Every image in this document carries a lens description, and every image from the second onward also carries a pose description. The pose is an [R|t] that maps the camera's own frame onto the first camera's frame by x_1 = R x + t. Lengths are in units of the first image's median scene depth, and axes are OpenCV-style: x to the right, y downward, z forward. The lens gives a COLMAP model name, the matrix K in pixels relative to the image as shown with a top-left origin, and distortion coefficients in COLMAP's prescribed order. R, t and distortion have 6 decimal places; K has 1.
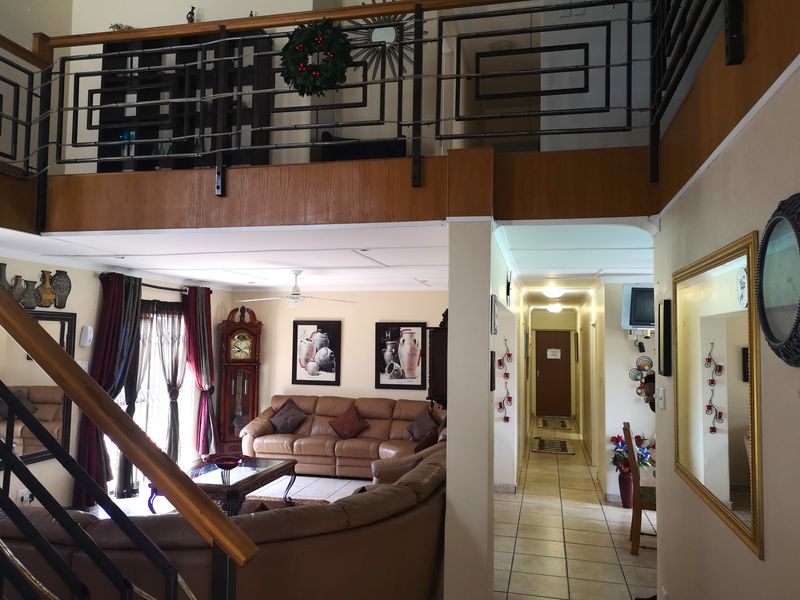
lens RADIAL K [[639.4, 0, 401.7], [0, 639.4, 297.0], [0, 0, 1]] dist [0.065790, -0.028279]
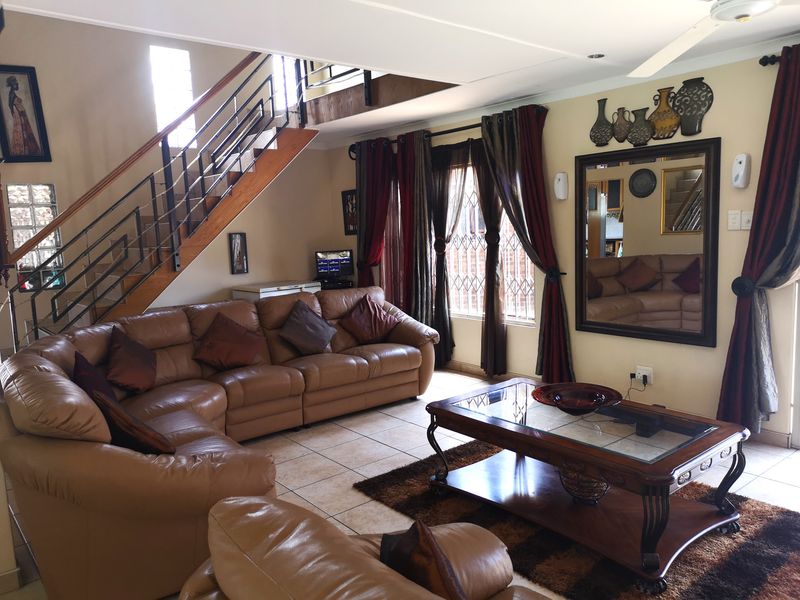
lens RADIAL K [[639.4, 0, 400.2], [0, 639.4, 299.8], [0, 0, 1]] dist [0.065790, -0.028279]
pose [[-0.612227, 0.158475, -0.774638, 0.286840], [0.124639, 0.986803, 0.103373, 0.095969], [0.780796, -0.033263, -0.623900, 1.389737]]
